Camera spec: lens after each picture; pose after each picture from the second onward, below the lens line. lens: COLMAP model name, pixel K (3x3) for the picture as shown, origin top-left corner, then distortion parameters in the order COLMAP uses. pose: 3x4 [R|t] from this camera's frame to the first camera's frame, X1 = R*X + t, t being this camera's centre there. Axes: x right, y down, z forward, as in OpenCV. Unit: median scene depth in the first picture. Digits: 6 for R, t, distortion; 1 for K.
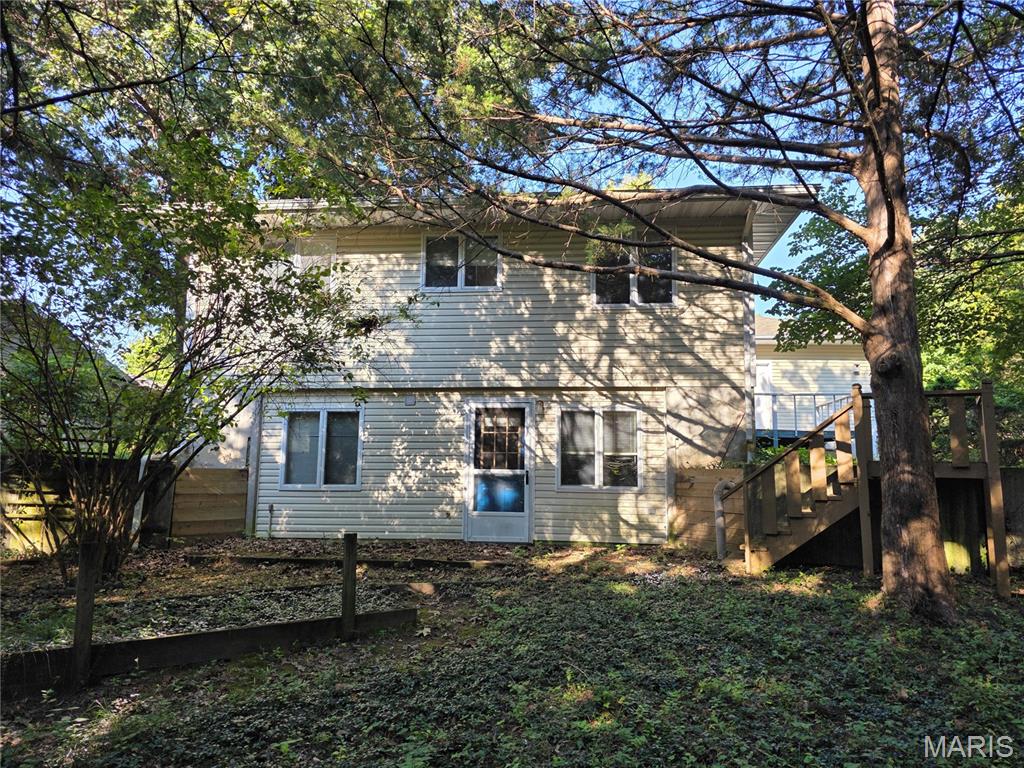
lens RADIAL K [[684.3, 0, 514.8], [0, 684.3, 385.5], [0, 0, 1]] dist [0.055717, -0.052869]
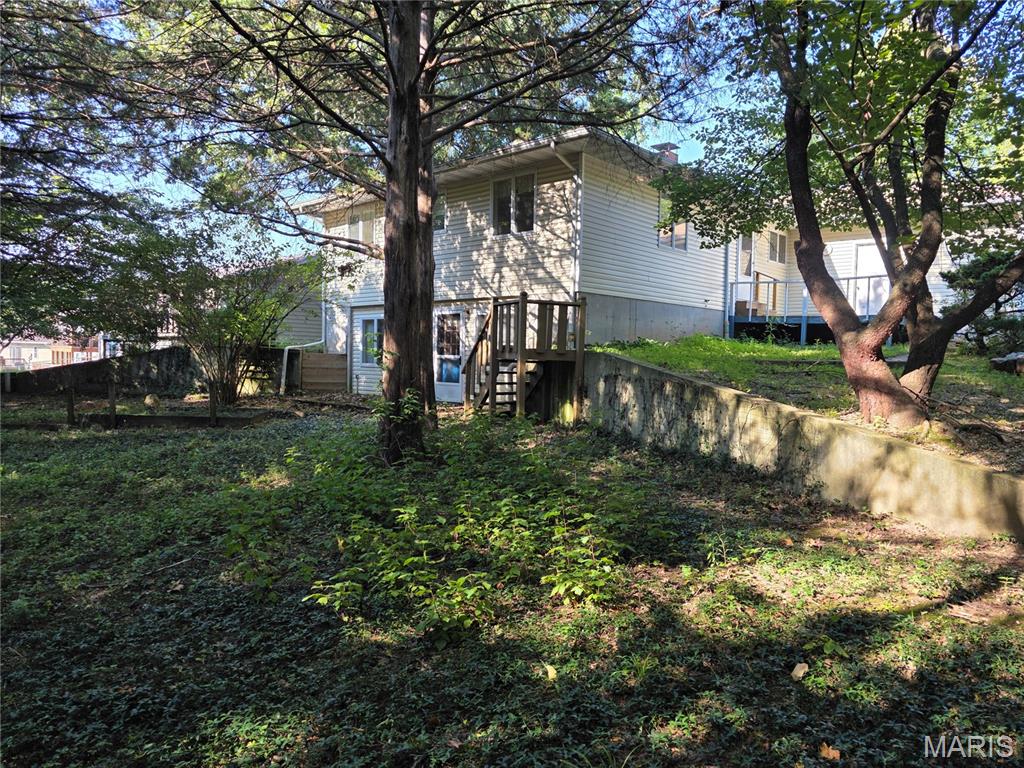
lens RADIAL K [[684.3, 0, 512.7], [0, 684.3, 391.2], [0, 0, 1]] dist [0.055717, -0.052869]
pose [[0.801092, 0.032856, -0.597639, 0.995267], [0.073818, 0.985446, 0.153124, -0.018655], [0.593972, -0.166783, 0.787007, -0.117023]]
